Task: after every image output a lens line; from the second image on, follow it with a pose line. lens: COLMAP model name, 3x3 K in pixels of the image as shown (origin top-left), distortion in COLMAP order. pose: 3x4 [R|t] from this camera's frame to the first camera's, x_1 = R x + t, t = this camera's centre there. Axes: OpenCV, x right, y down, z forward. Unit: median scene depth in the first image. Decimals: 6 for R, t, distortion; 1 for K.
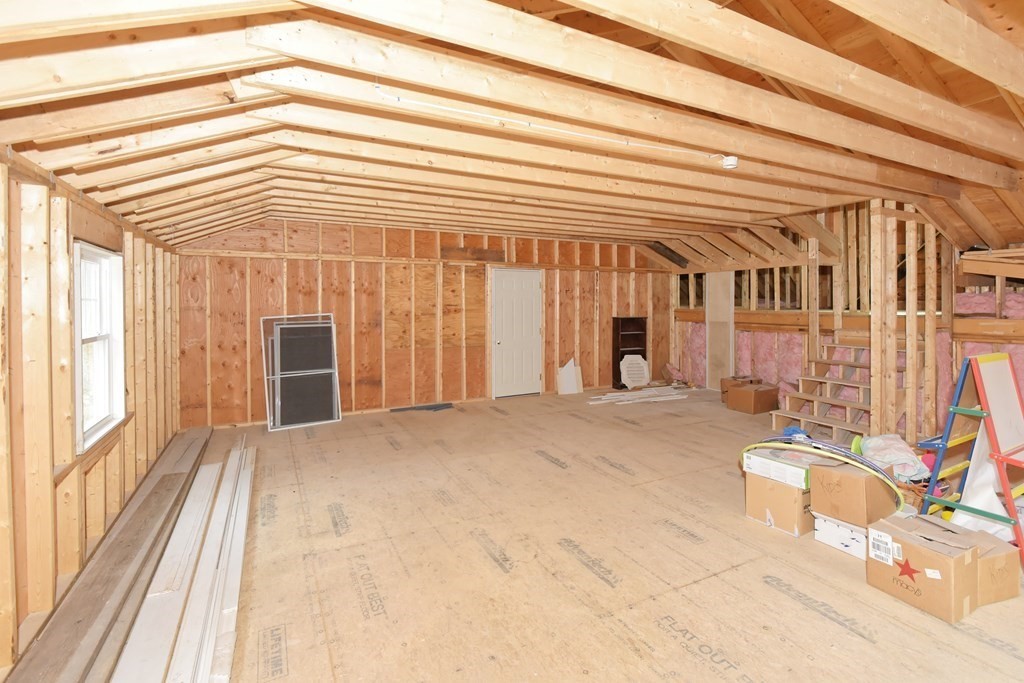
lens RADIAL K [[473.3, 0, 508.2], [0, 473.3, 306.7], [0, 0, 1]] dist [-0.002181, -0.001334]
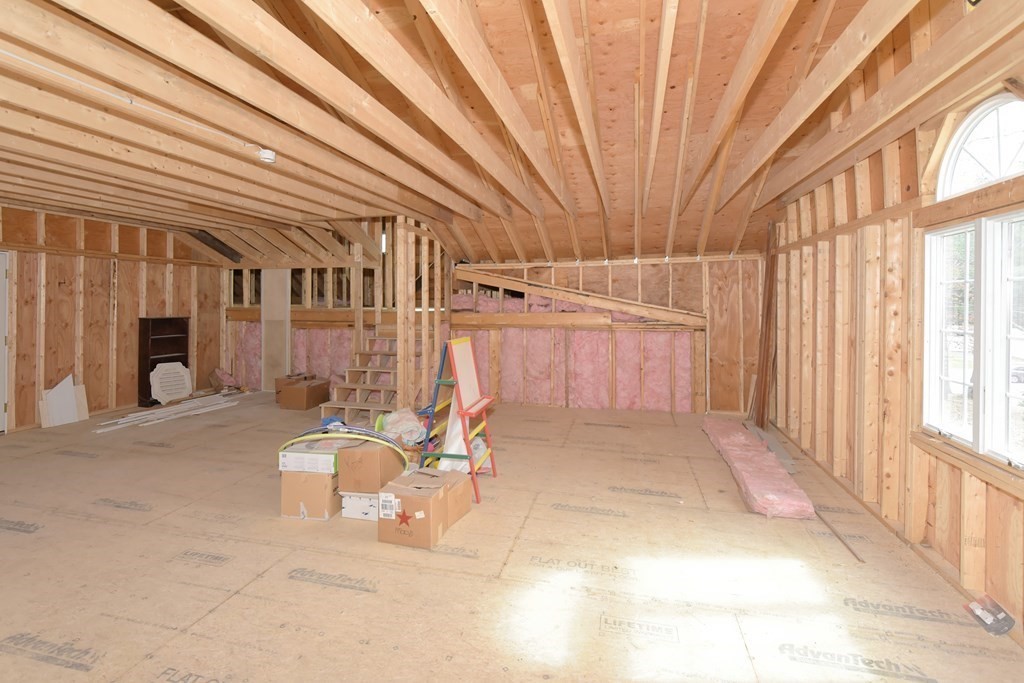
lens RADIAL K [[475.5, 0, 512.4], [0, 475.5, 298.7], [0, 0, 1]] dist [-0.000567, -0.001185]
pose [[0.654427, 0.008021, 0.756083, 0.043931], [0.002227, 0.999919, -0.012536, 0.001460], [-0.756122, 0.009888, 0.654356, -0.013440]]
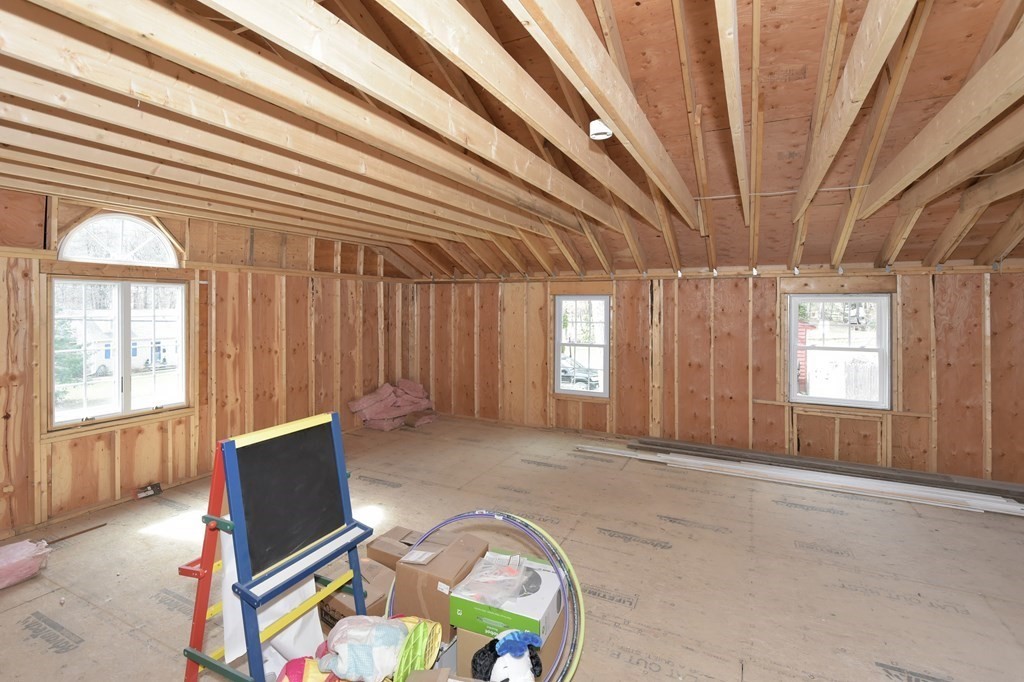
lens RADIAL K [[473.3, 0, 508.2], [0, 473.3, 306.2], [0, 0, 1]] dist [-0.002181, -0.001334]
pose [[-0.809649, -0.002434, -0.586910, 0.666439], [-0.008049, 0.999943, 0.006956, -0.051359], [0.586859, 0.010355, -0.809623, 1.027913]]
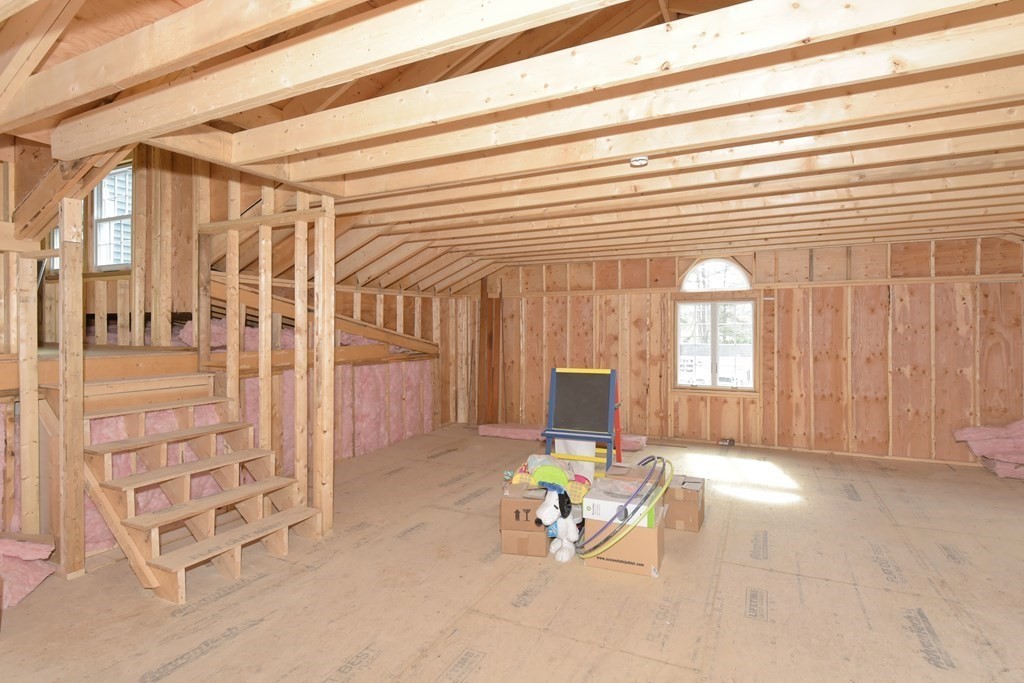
lens RADIAL K [[500.0, 0, 541.1], [0, 500.0, 330.9], [0, 0, 1]] dist [-0.001477, -0.000815]
pose [[-0.623604, 0.004261, 0.781729, -0.059130], [0.009236, 0.999956, 0.001918, -0.011009], [-0.781686, 0.008416, -0.623616, 1.181575]]
